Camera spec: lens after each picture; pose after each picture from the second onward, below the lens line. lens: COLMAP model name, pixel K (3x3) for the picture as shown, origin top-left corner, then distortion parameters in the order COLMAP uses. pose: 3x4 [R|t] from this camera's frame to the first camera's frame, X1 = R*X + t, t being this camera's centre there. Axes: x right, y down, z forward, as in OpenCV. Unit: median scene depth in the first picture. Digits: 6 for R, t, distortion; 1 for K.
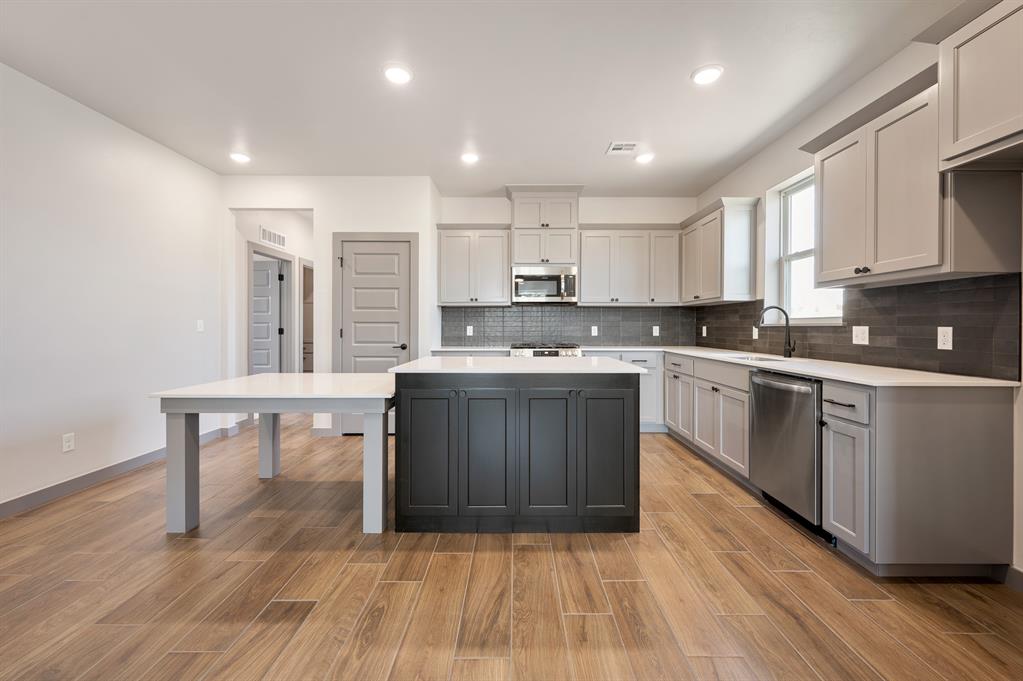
lens RADIAL K [[409.9, 0, 514.2], [0, 409.9, 326.4], [0, 0, 1]] dist [-0.001622, 0.000793]
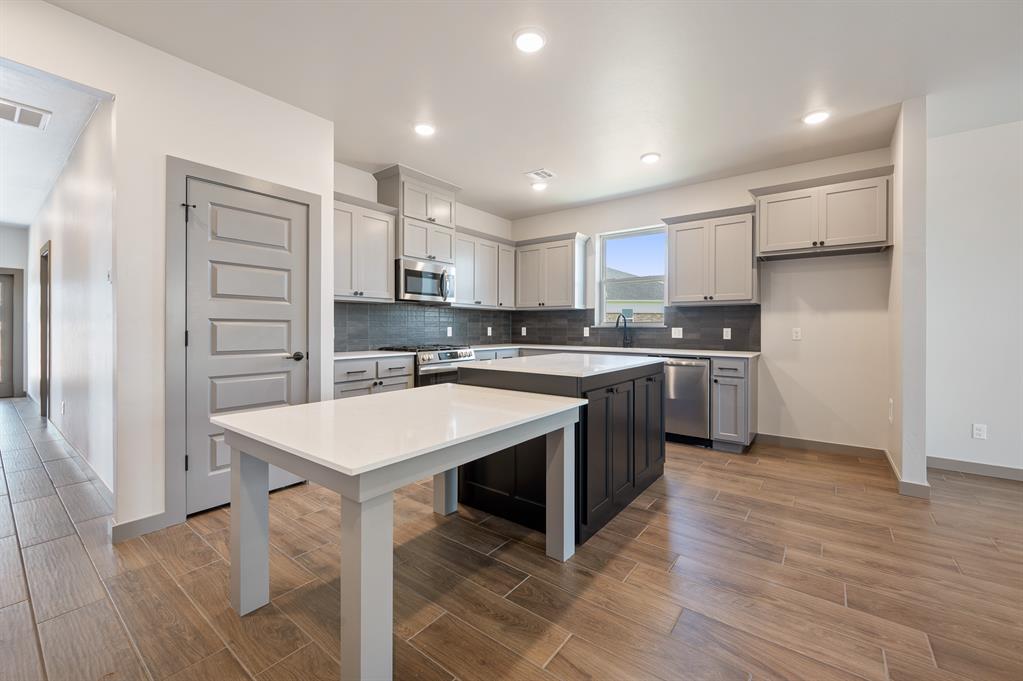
lens RADIAL K [[409.9, 0, 519.2], [0, 409.9, 331.1], [0, 0, 1]] dist [-0.001622, 0.000793]
pose [[0.601629, -0.006135, 0.798752, -0.678134], [-0.002869, 0.999947, 0.009842, -0.001143], [-0.798770, -0.008213, 0.601580, 0.331041]]
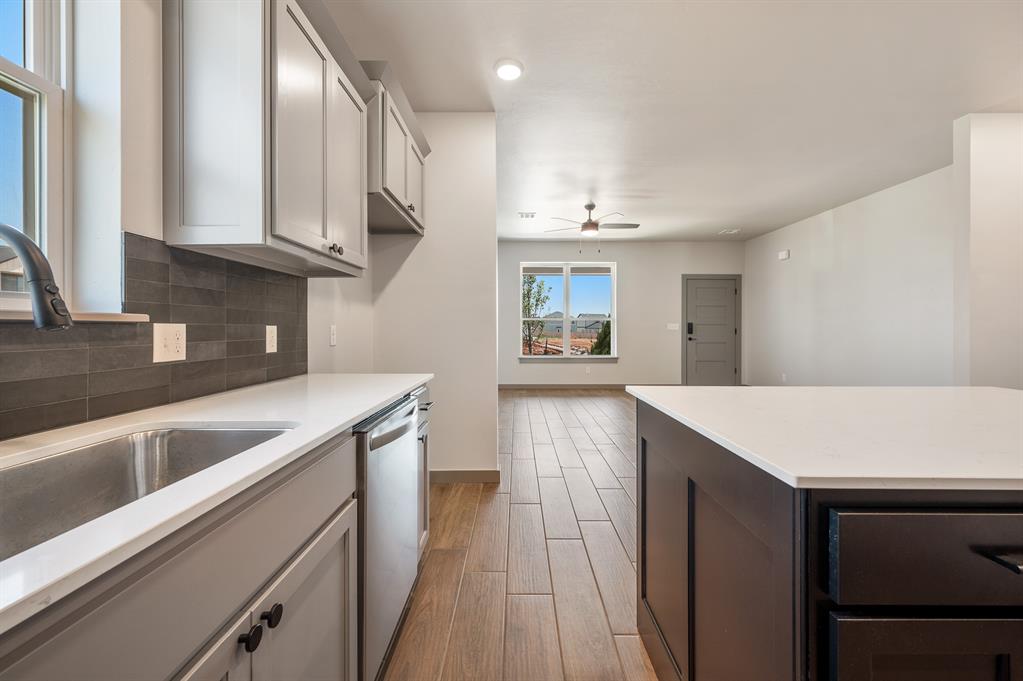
lens RADIAL K [[409.9, 0, 516.8], [0, 409.9, 327.9], [0, 0, 1]] dist [-0.001622, 0.000793]
pose [[-0.999993, -0.002023, -0.003141, 0.309016], [-0.002023, 0.999998, 0.000189, 0.002611], [0.003140, 0.000195, -0.999995, 1.017956]]
